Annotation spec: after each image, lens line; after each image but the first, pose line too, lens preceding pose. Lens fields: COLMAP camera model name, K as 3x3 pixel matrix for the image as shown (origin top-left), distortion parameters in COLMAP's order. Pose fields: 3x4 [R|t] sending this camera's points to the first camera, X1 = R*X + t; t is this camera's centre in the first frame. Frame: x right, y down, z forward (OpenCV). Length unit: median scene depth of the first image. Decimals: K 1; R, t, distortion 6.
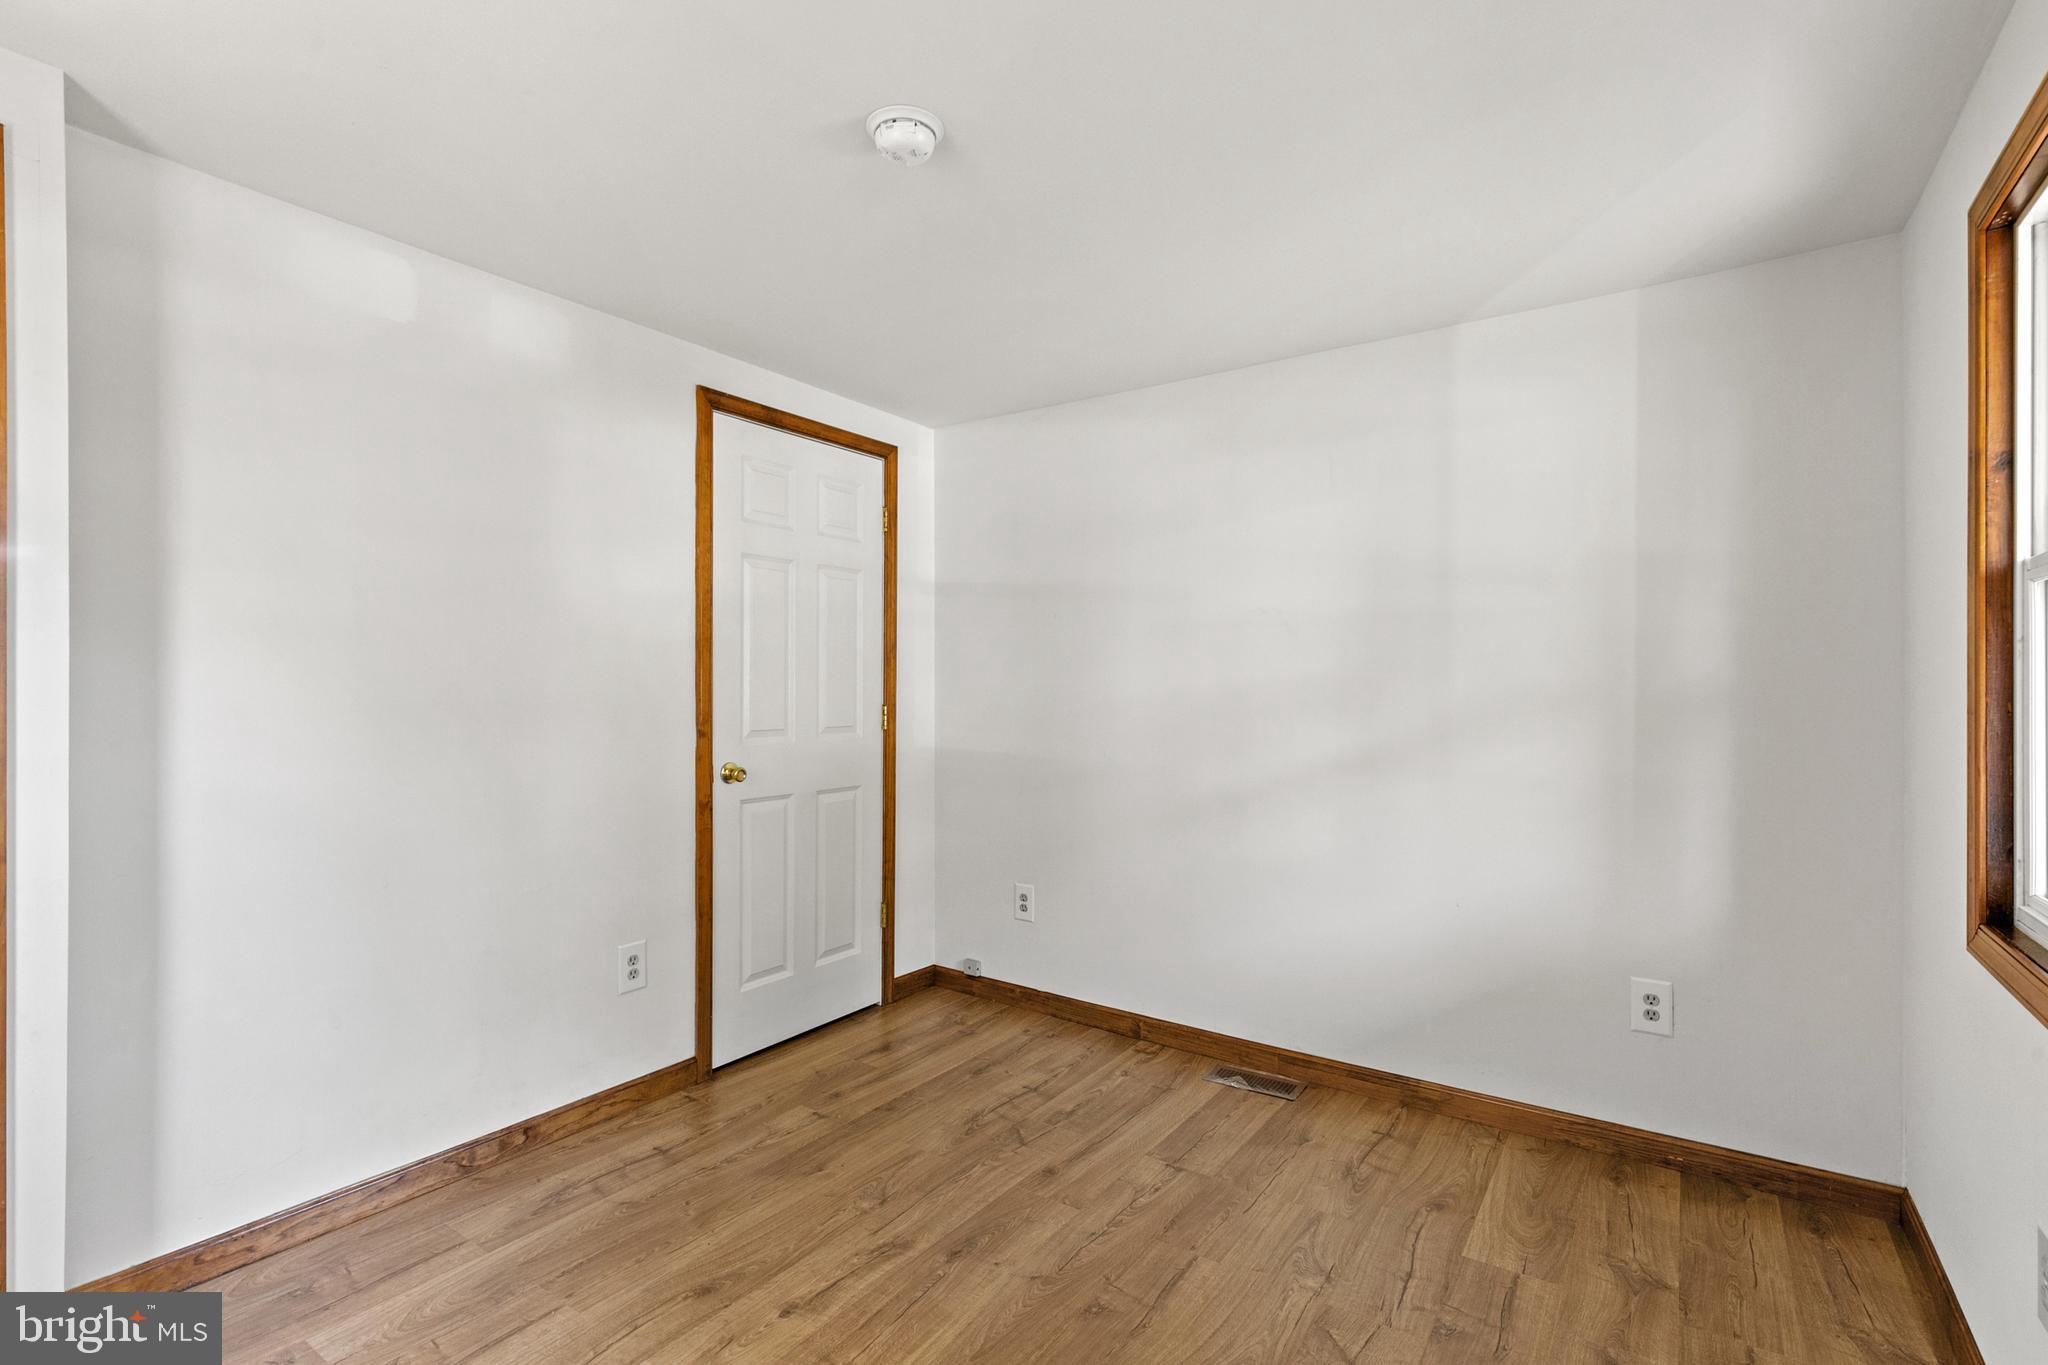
lens RADIAL K [[952.5, 0, 1001.5], [0, 952.5, 674.8], [0, 0, 1]] dist [0.004710, 0.000077]
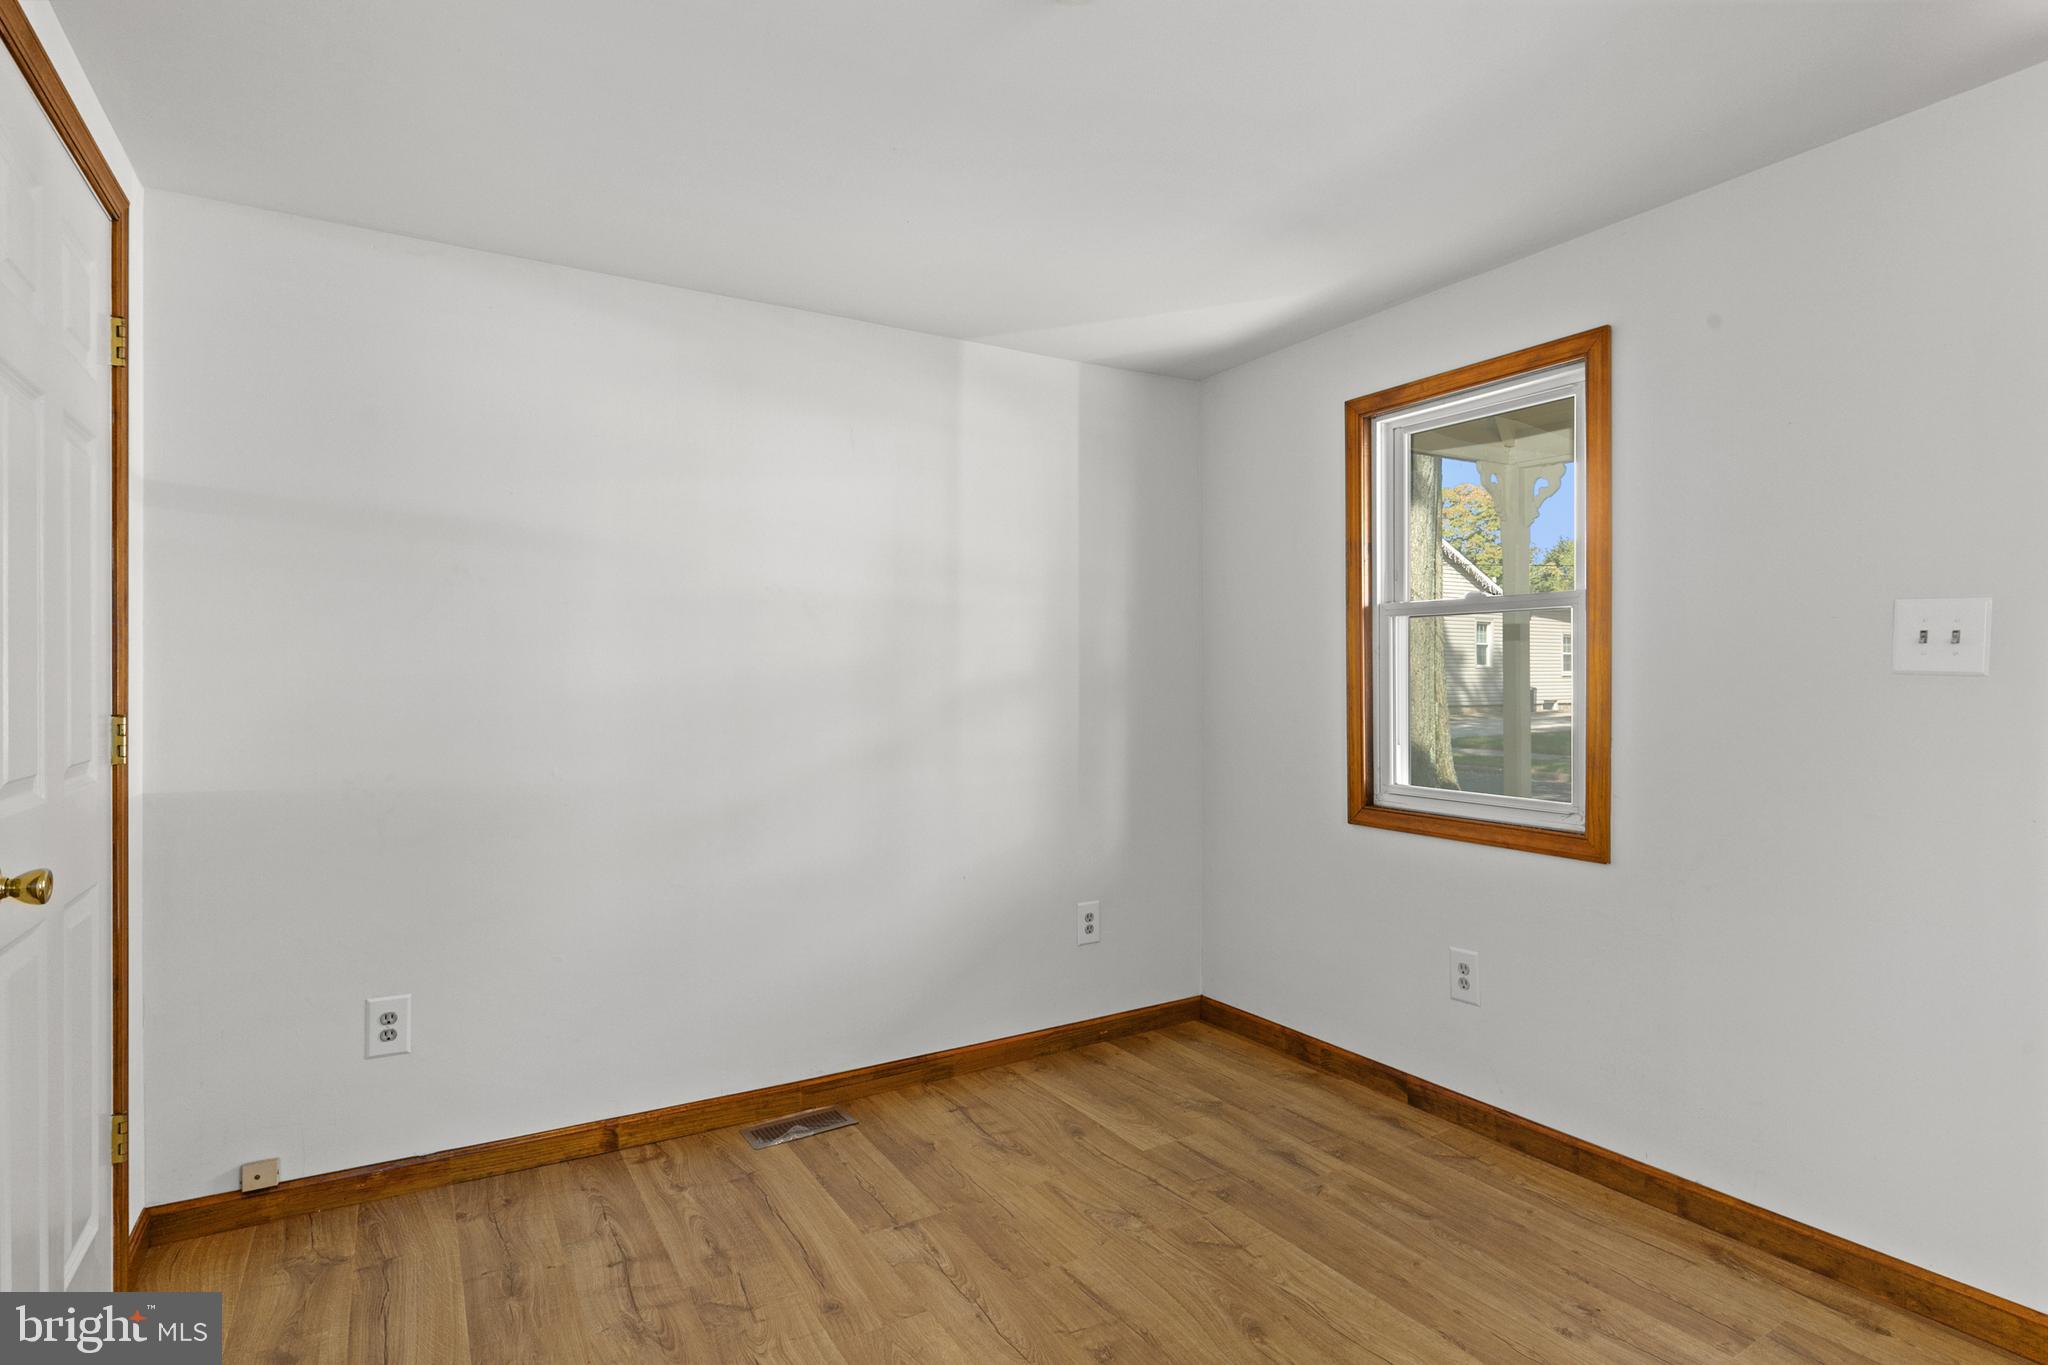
lens RADIAL K [[1060.6, 0, 1014.3], [0, 1060.6, 669.1], [0, 0, 1]] dist [0.000026, -0.000627]
pose [[0.394251, 0.005585, 0.918986, -0.596569], [-0.003354, 0.999984, -0.004638, 0.011525], [-0.918997, -0.001254, 0.394263, 0.469279]]
